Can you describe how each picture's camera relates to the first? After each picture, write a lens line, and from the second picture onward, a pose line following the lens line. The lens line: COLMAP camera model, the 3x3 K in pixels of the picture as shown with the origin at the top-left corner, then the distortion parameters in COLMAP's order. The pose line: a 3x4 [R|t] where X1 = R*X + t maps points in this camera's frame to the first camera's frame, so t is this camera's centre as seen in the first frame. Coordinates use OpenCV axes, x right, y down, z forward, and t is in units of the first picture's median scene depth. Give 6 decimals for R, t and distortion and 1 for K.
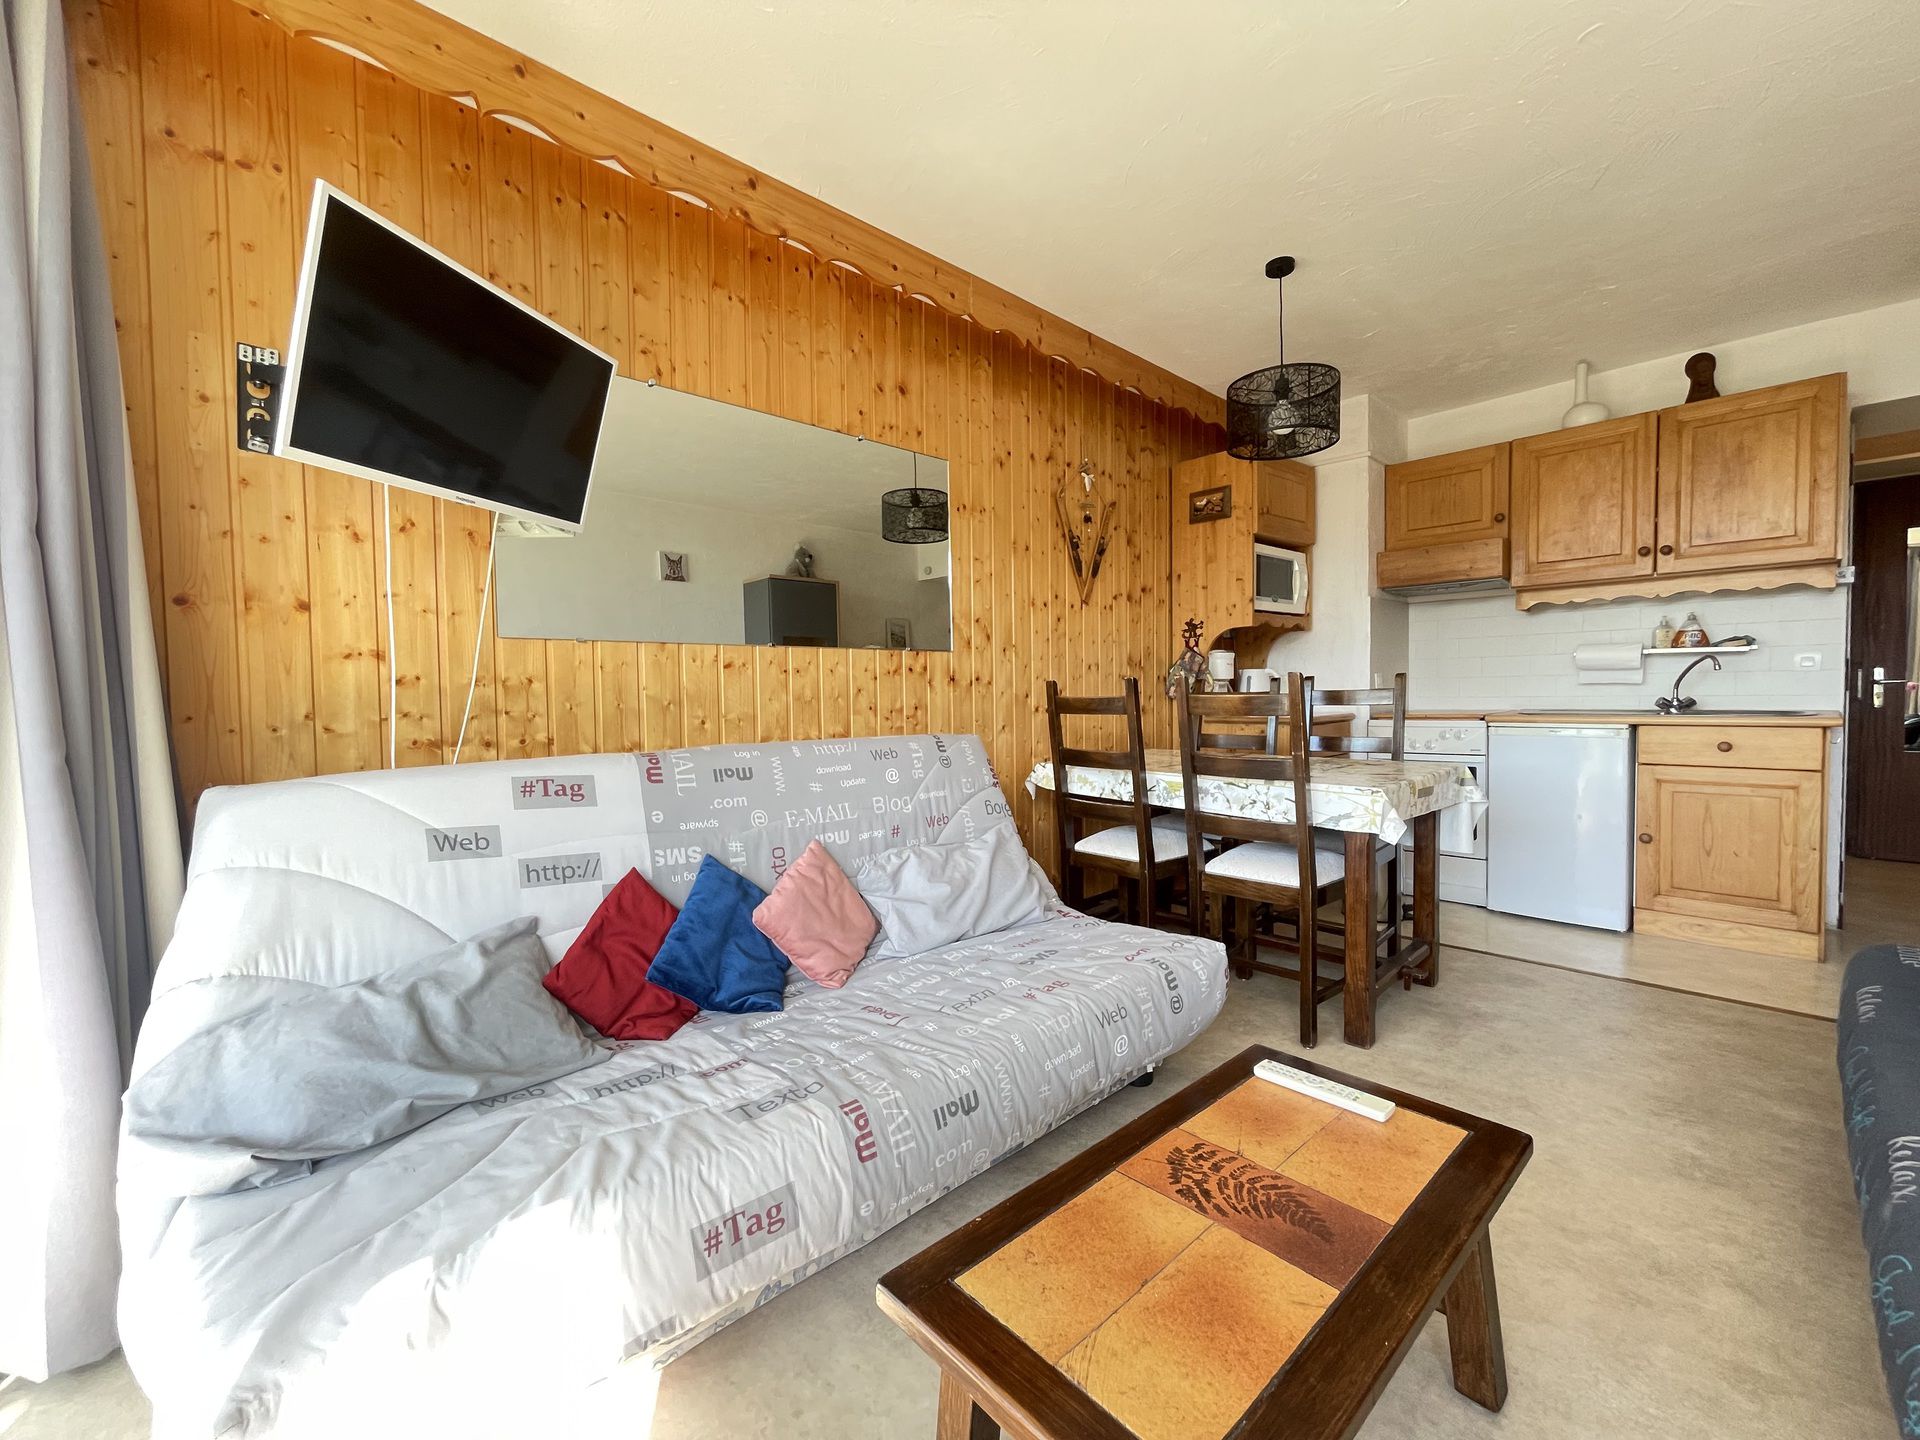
lens RADIAL K [[780.7, 0, 948.6], [0, 780.7, 719.6], [0, 0, 1]] dist [-0.001328, 0.000426]
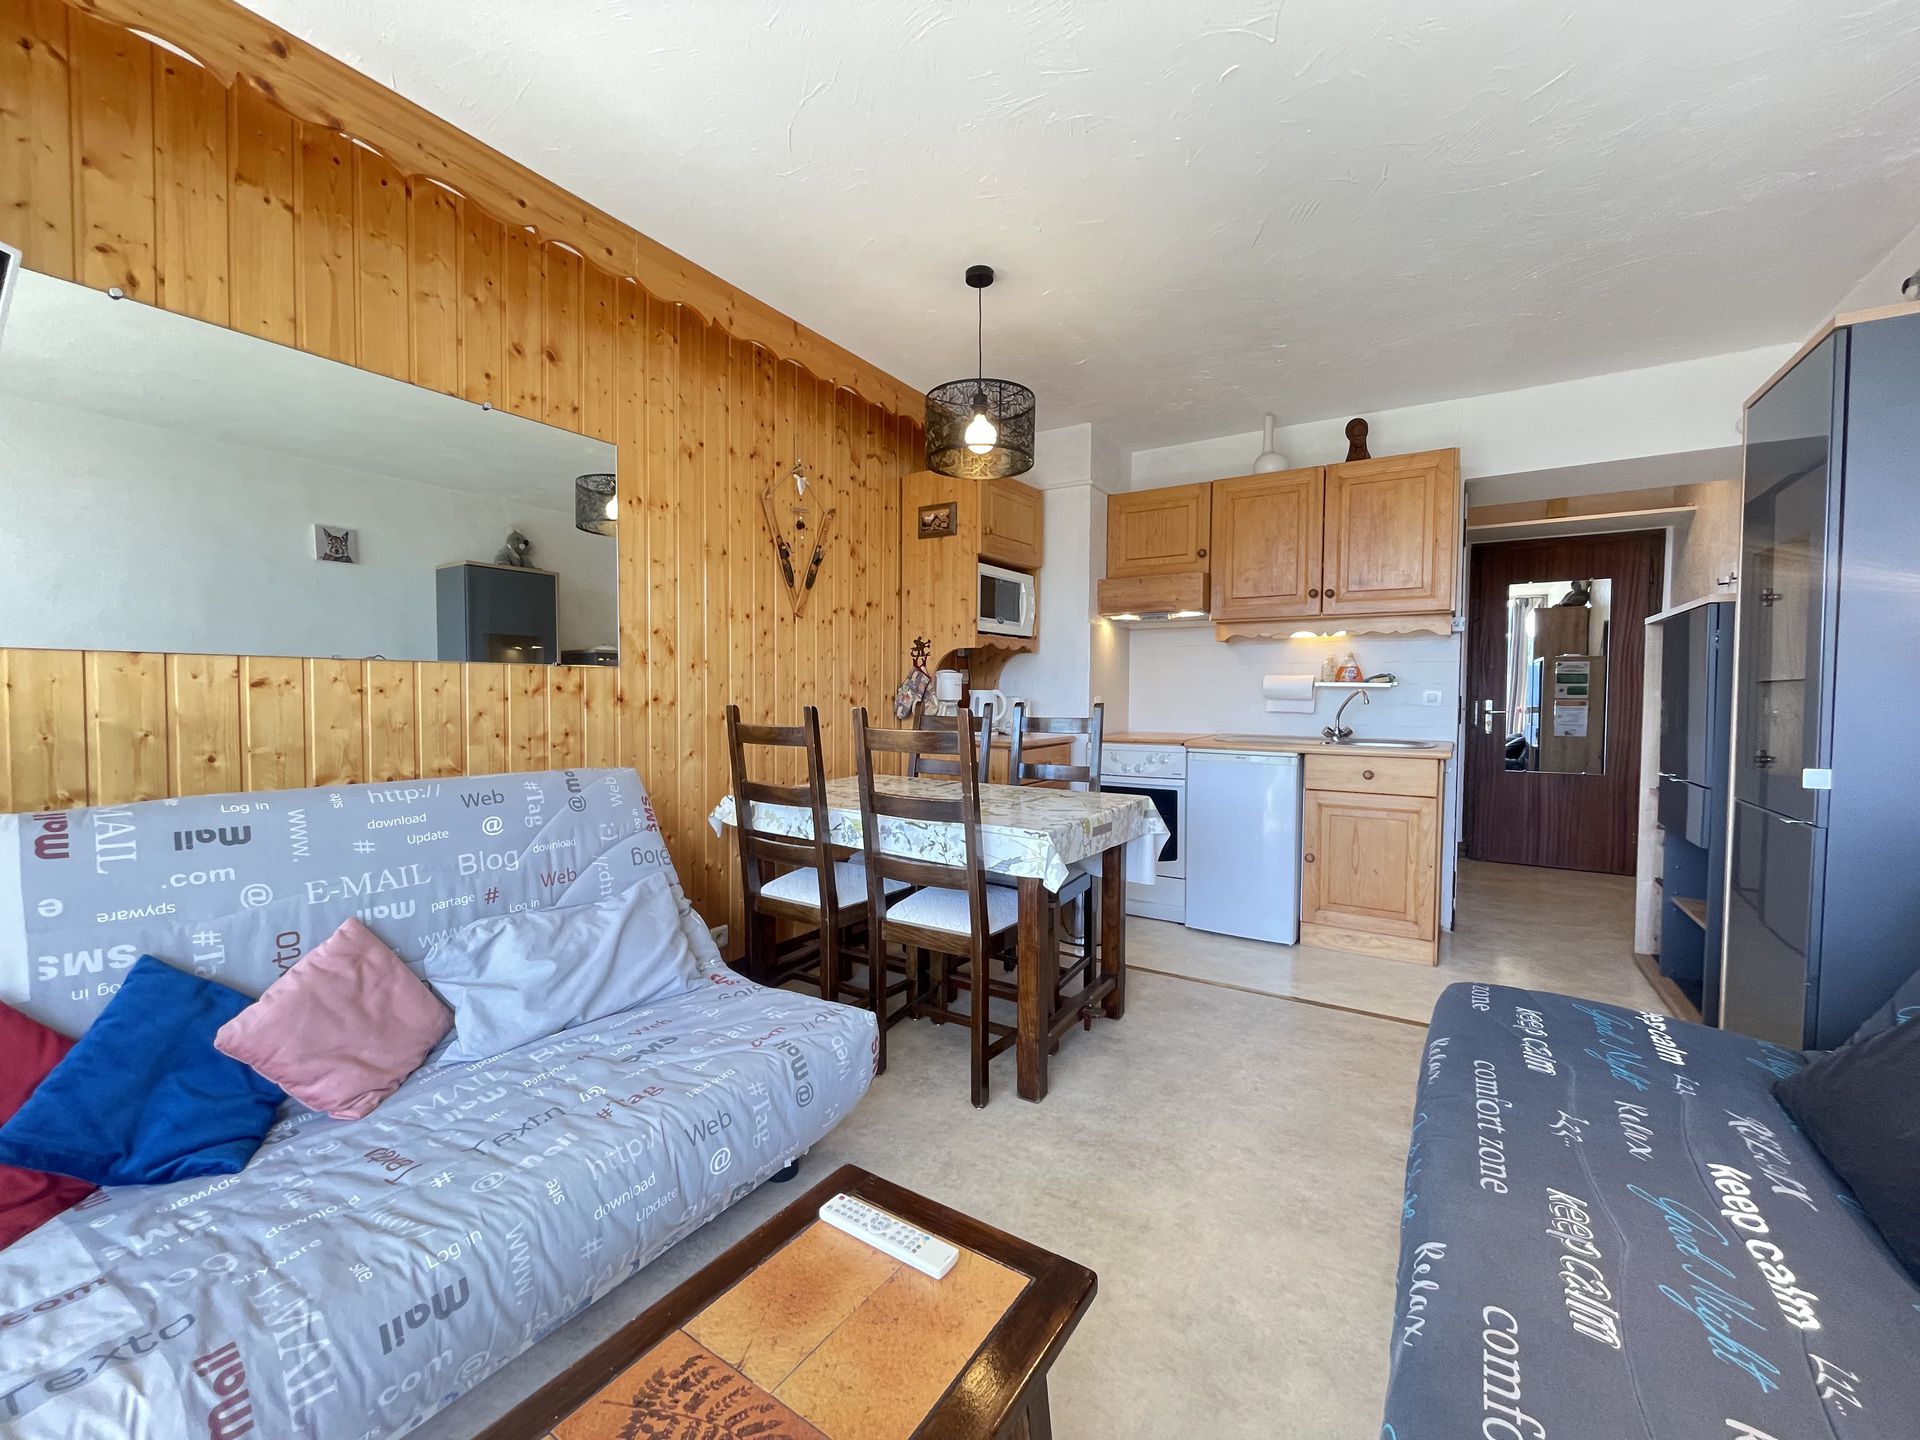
lens RADIAL K [[780.7, 0, 948.6], [0, 780.7, 719.6], [0, 0, 1]] dist [-0.001328, 0.000426]
pose [[0.968154, 0.013571, 0.249988, 0.149013], [-0.013147, 0.999908, -0.003368, -0.033775], [-0.250010, -0.000026, 0.968243, 0.081239]]
